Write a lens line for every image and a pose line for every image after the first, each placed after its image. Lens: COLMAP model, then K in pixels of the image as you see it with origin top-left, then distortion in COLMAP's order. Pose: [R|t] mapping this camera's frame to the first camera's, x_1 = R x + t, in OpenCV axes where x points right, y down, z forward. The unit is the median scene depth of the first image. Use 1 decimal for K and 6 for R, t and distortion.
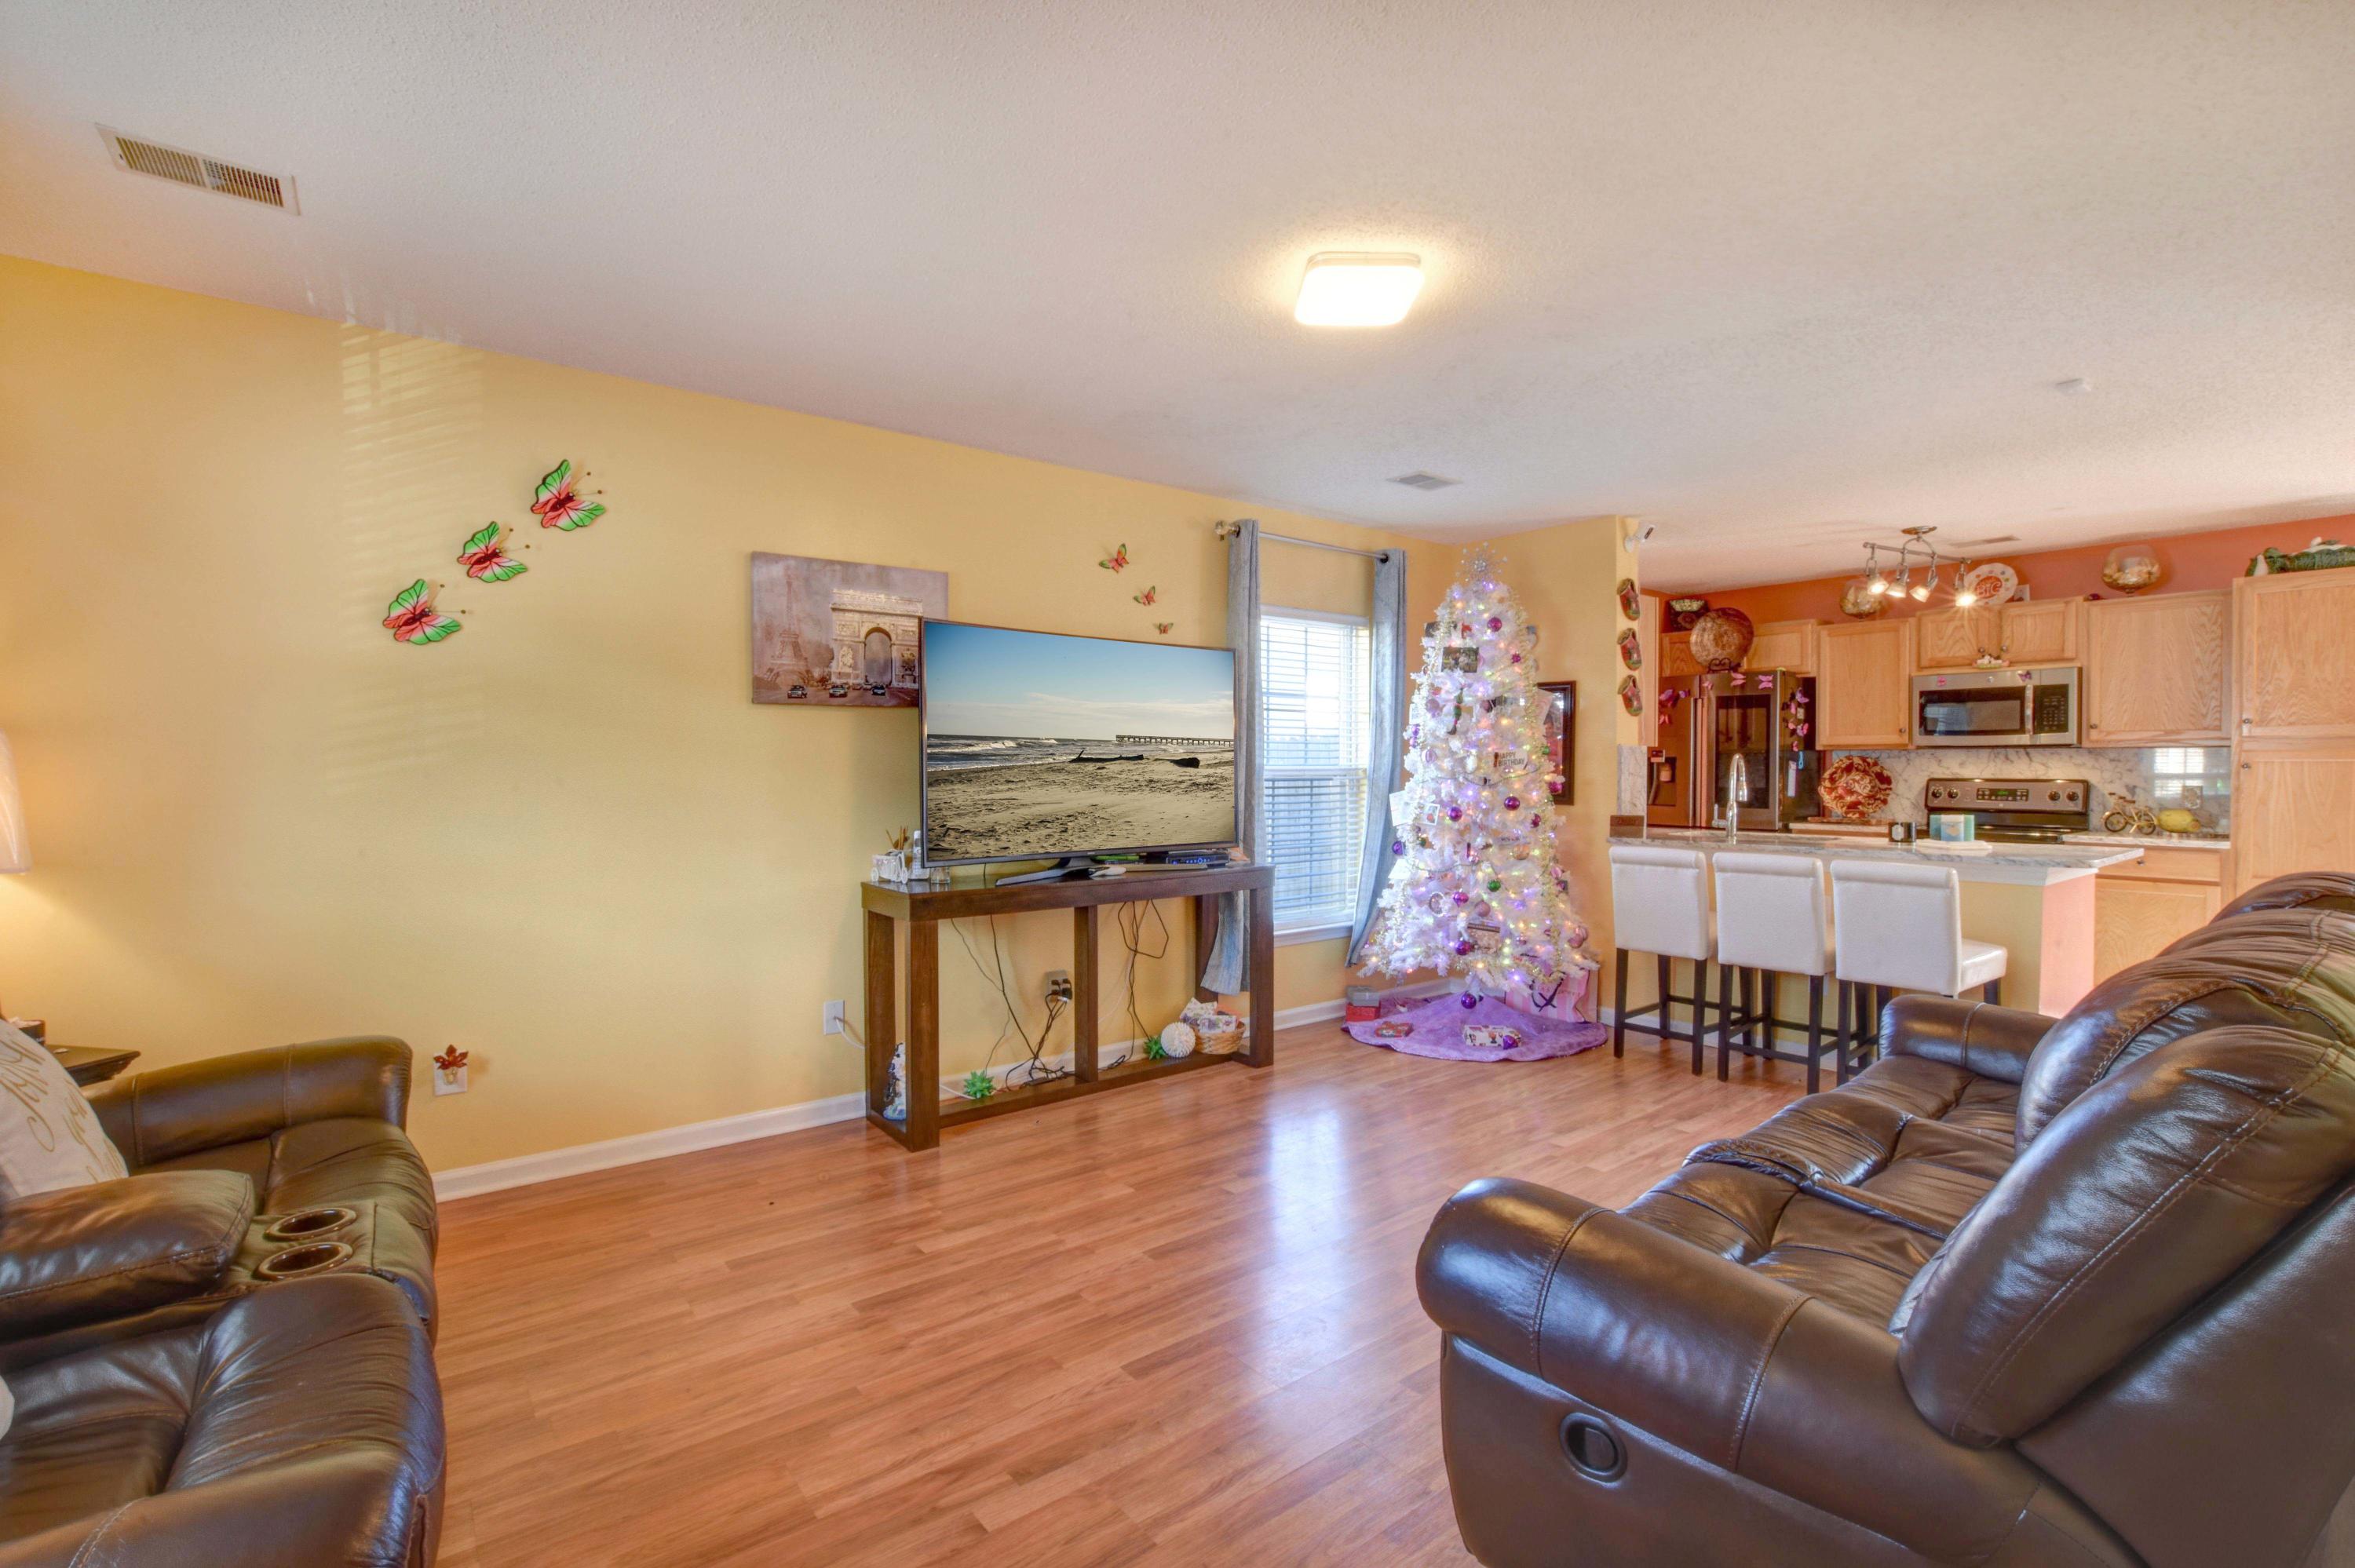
lens RADIAL K [[1045.5, 0, 1158.2], [0, 1045.5, 773.9], [0, 0, 1]] dist [-0.033073, 0.004549]
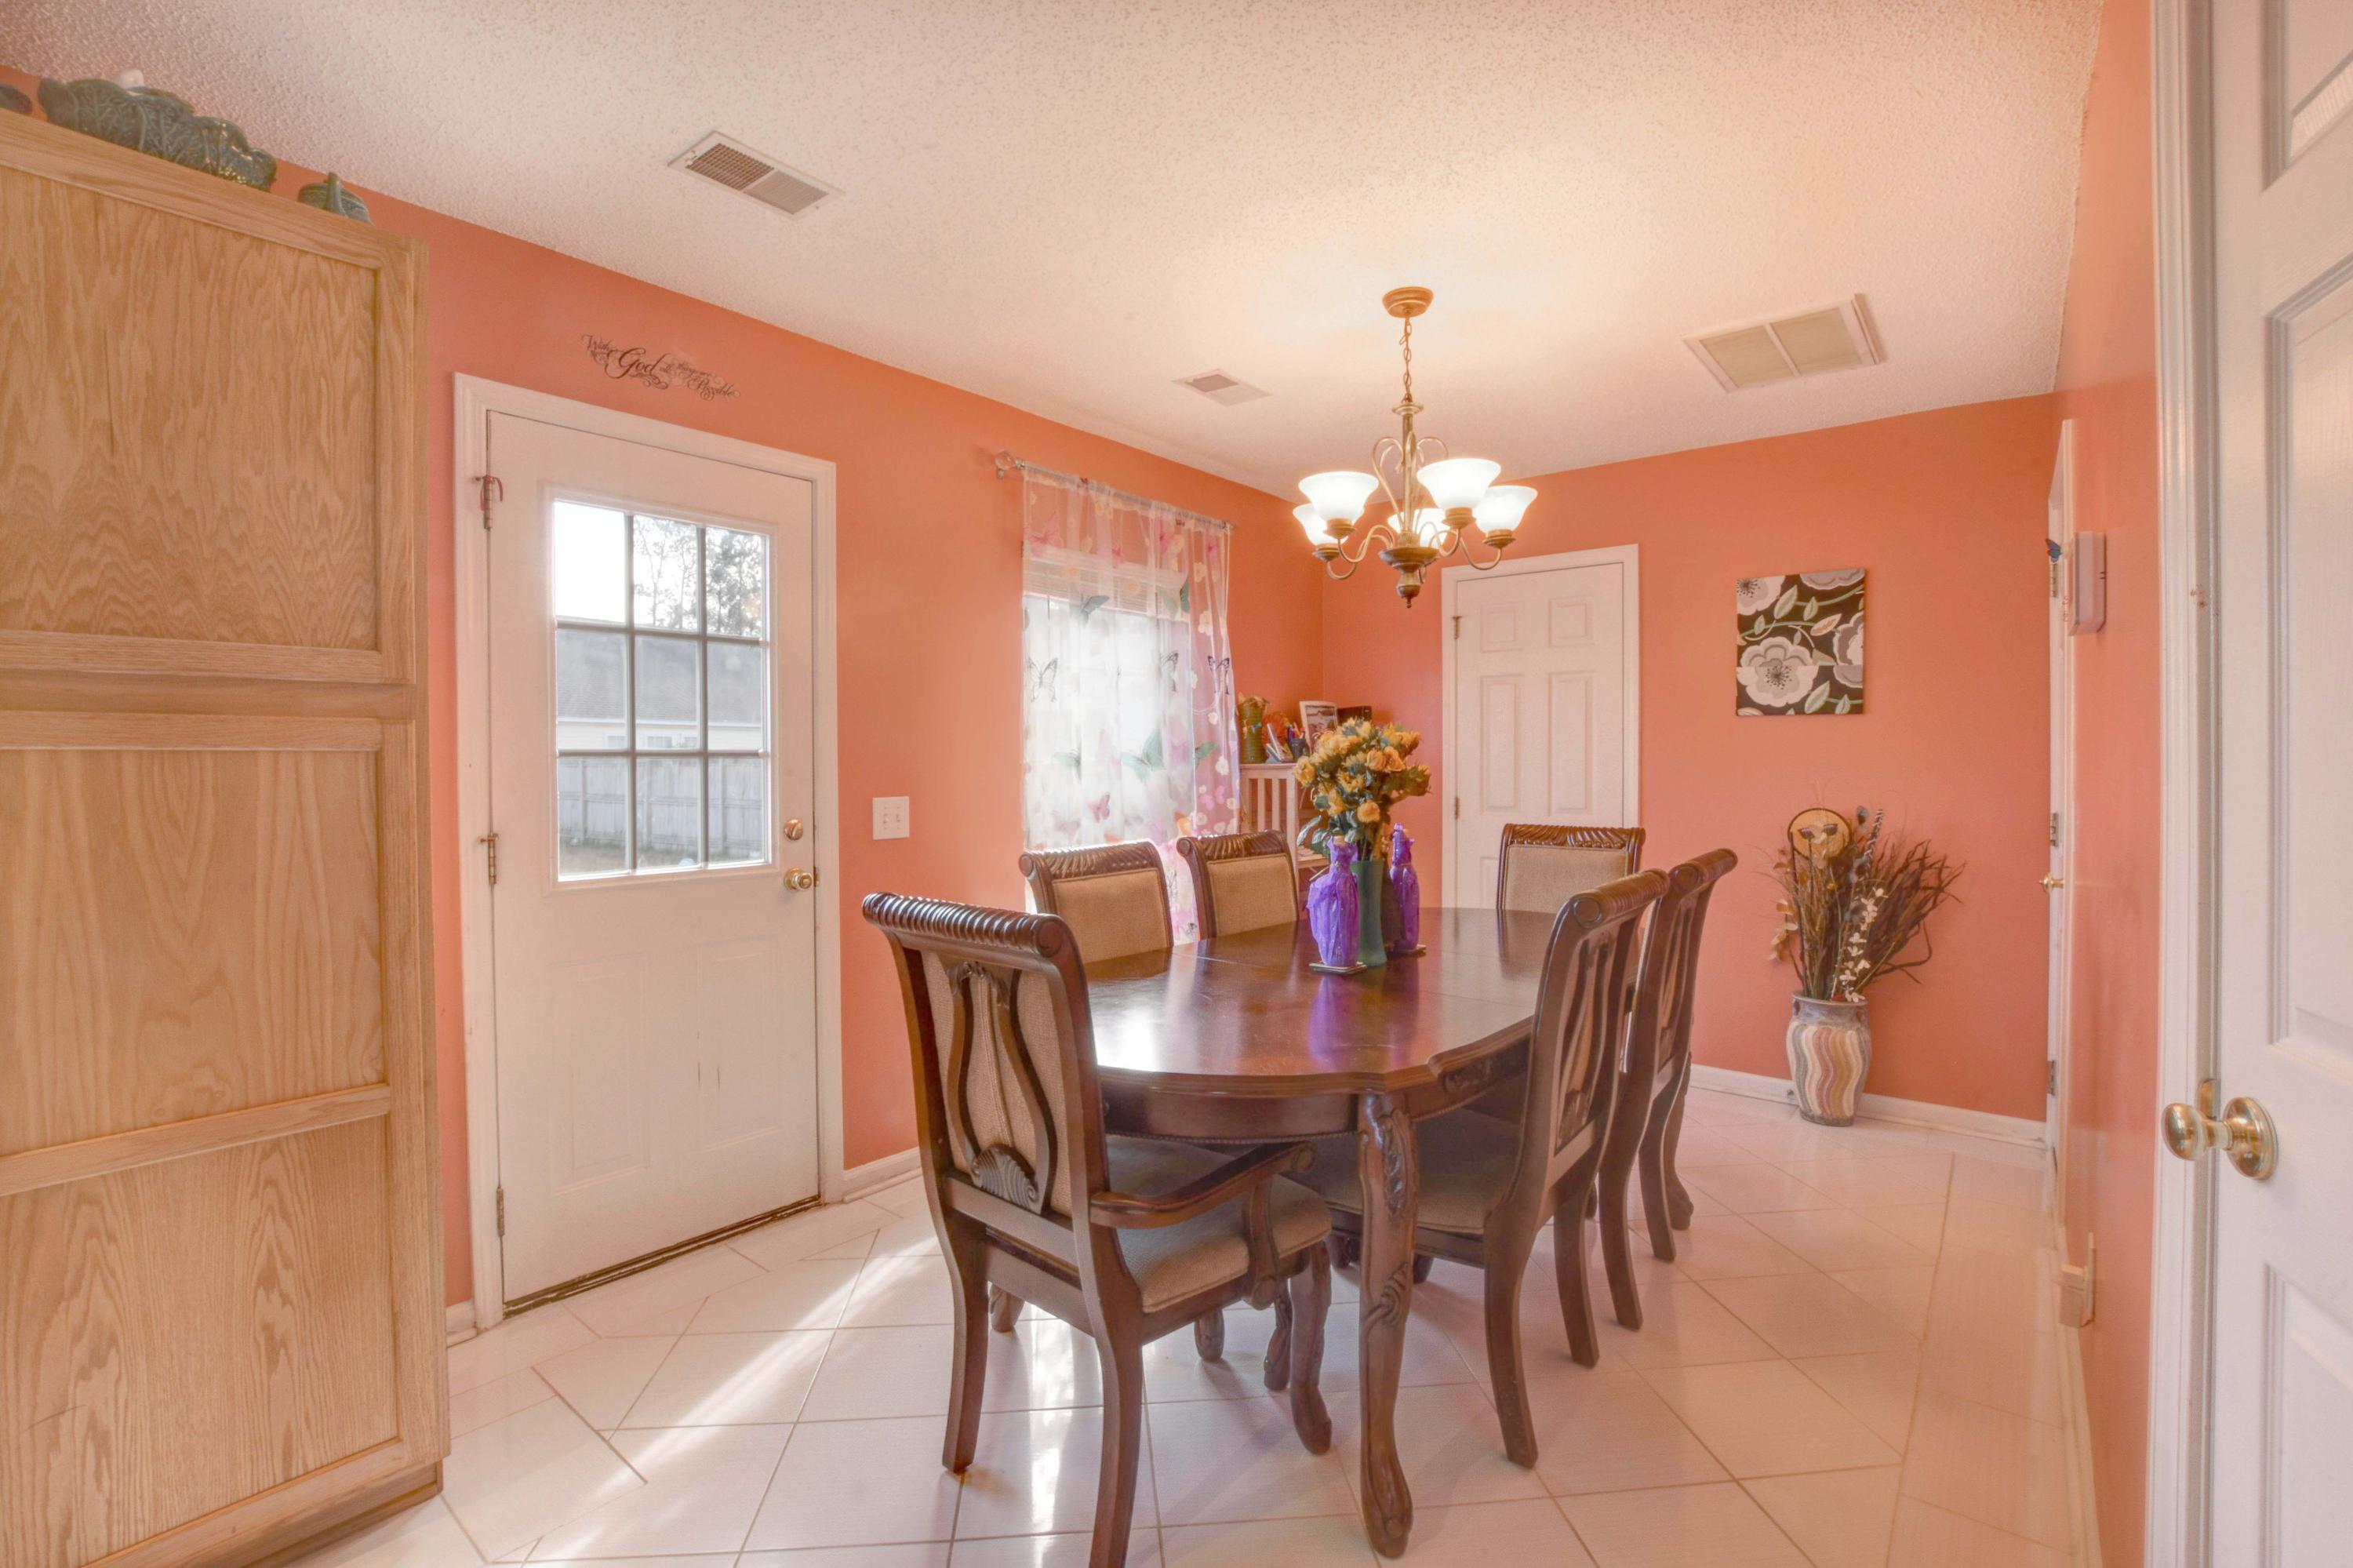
lens RADIAL K [[1044.8, 0, 1182.2], [0, 1044.8, 783.5], [0, 0, 1]] dist [-0.033073, 0.004549]
pose [[-0.229483, -0.021358, 0.973078, 0.805576], [0.015459, 0.999553, 0.025585, -0.005260], [-0.973190, 0.020914, -0.229050, 0.803304]]
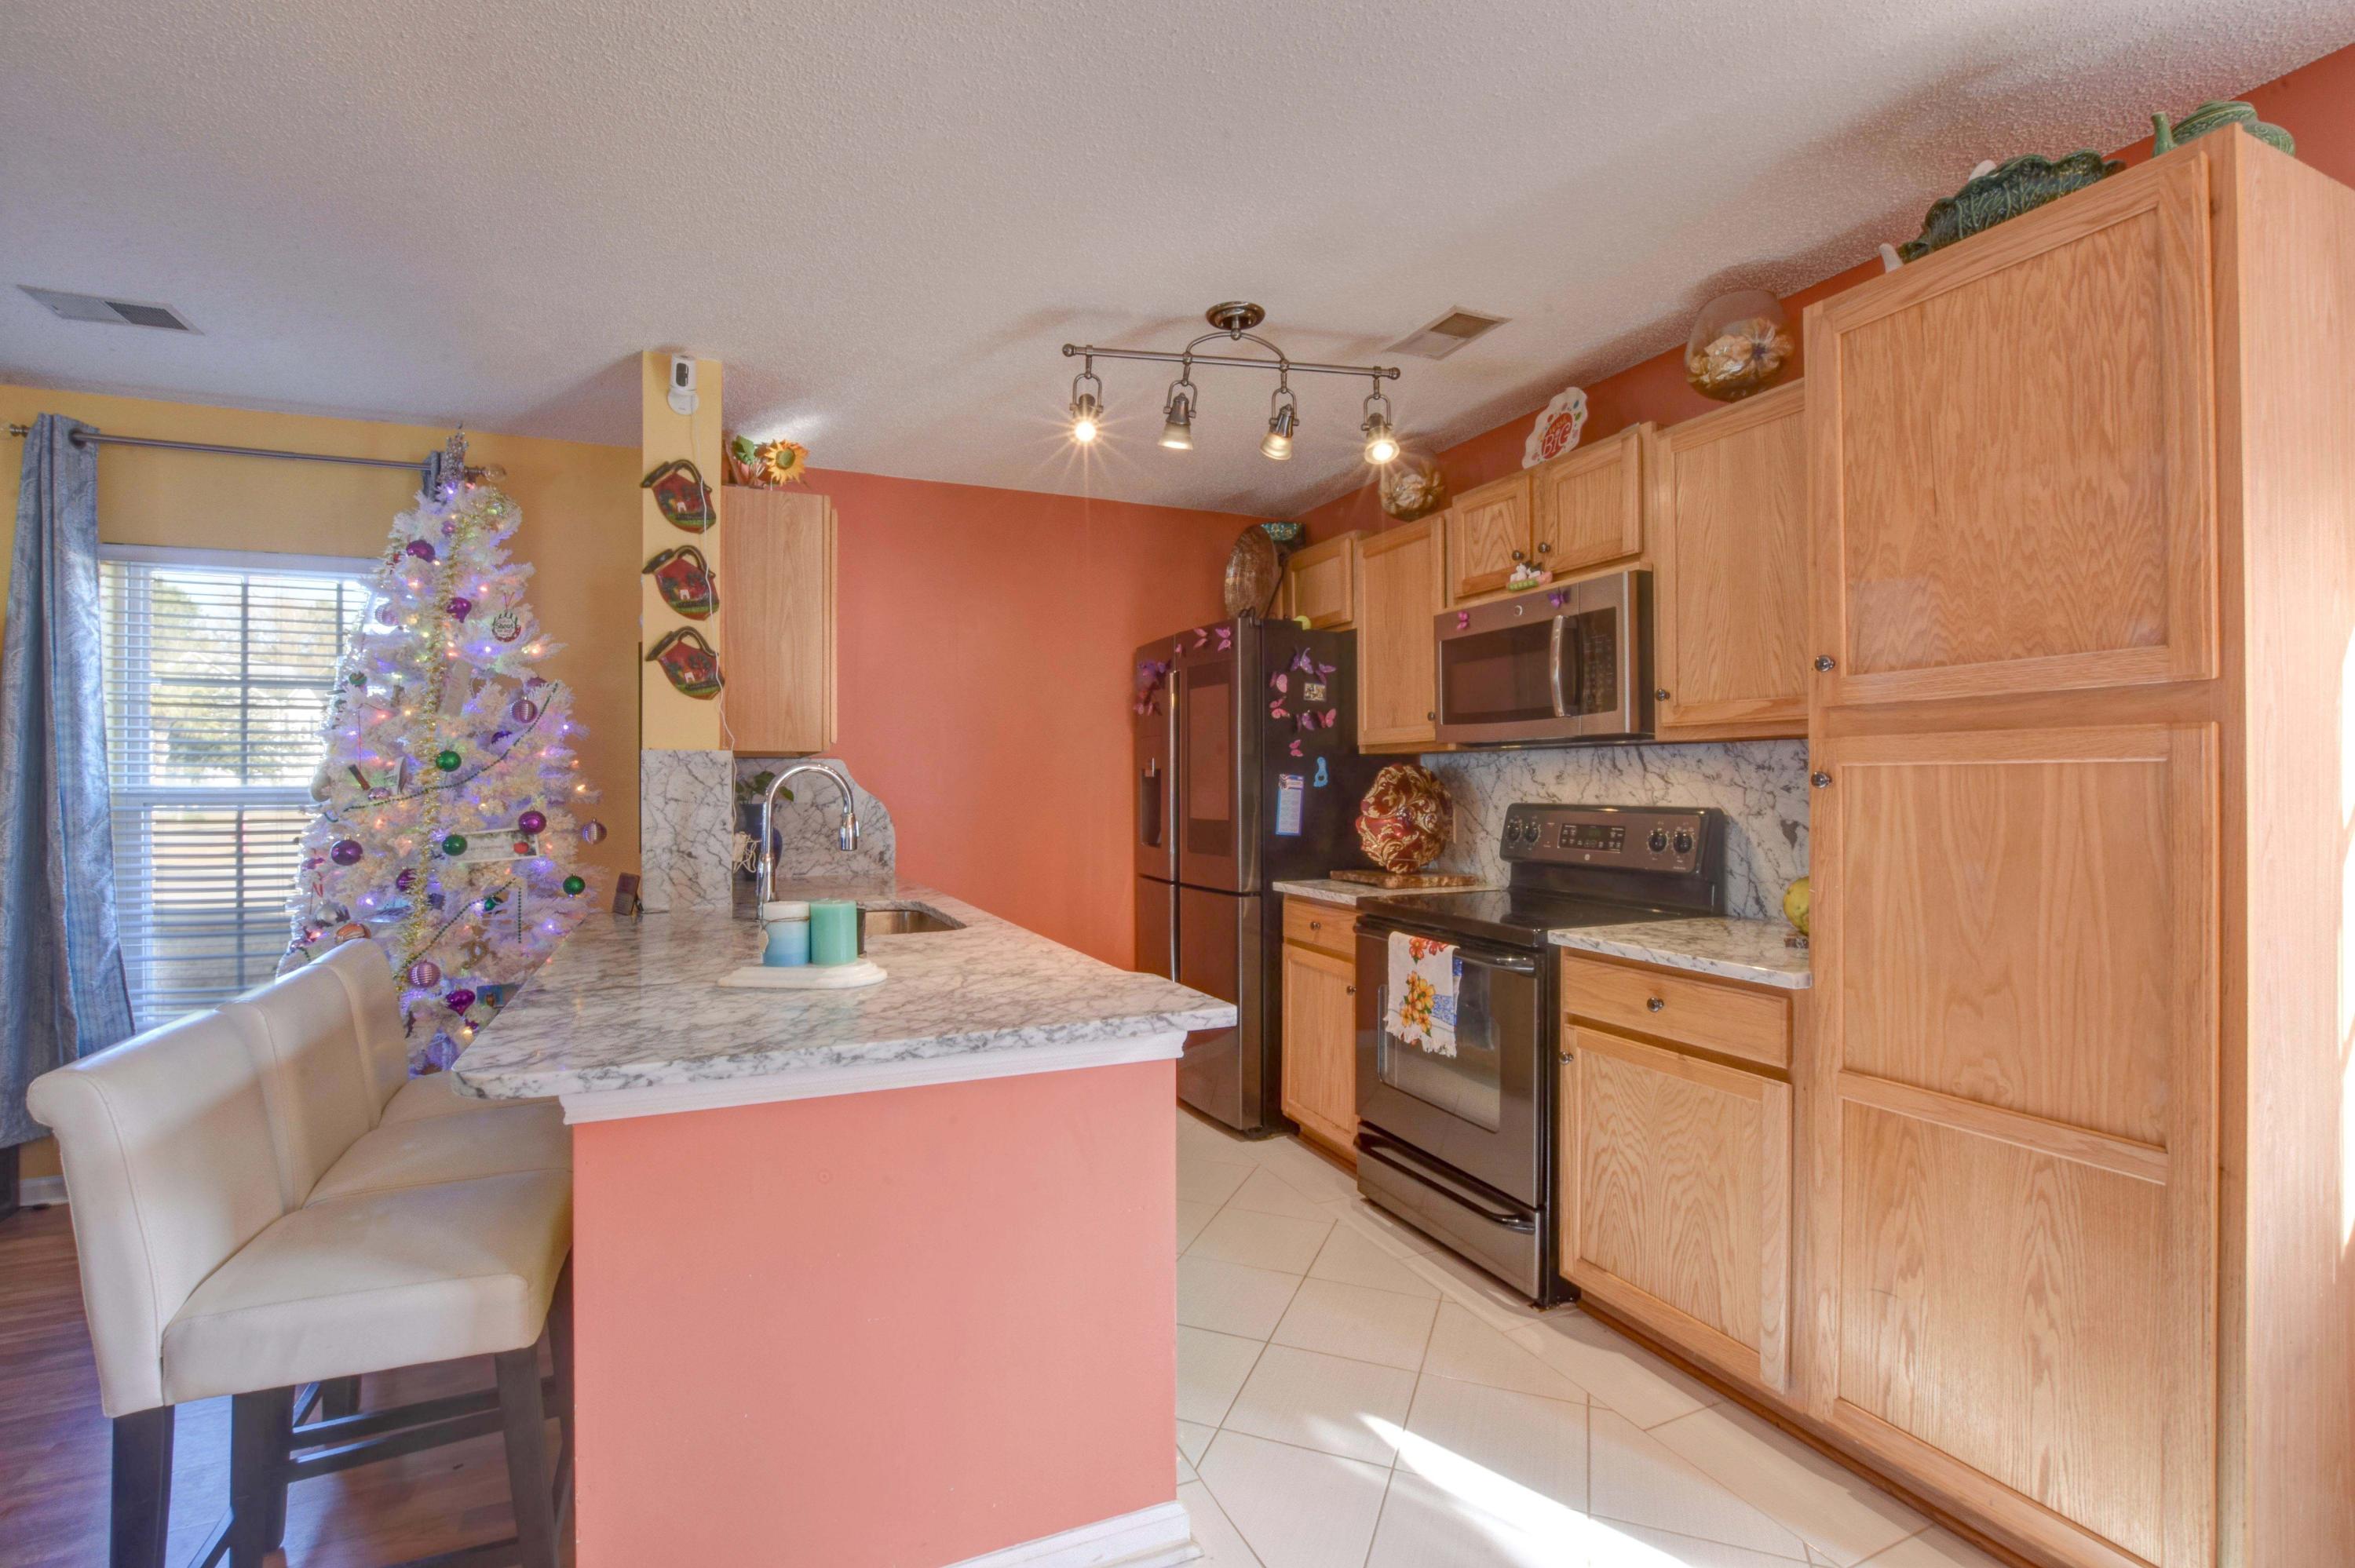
lens RADIAL K [[1045.5, 0, 1186.0], [0, 1045.5, 775.5], [0, 0, 1]] dist [-0.033073, 0.004549]
pose [[0.971716, -0.009268, -0.235969, 1.022944], [0.005512, 0.999848, -0.016570, -0.003988], [0.236087, 0.014800, 0.971619, 0.612761]]
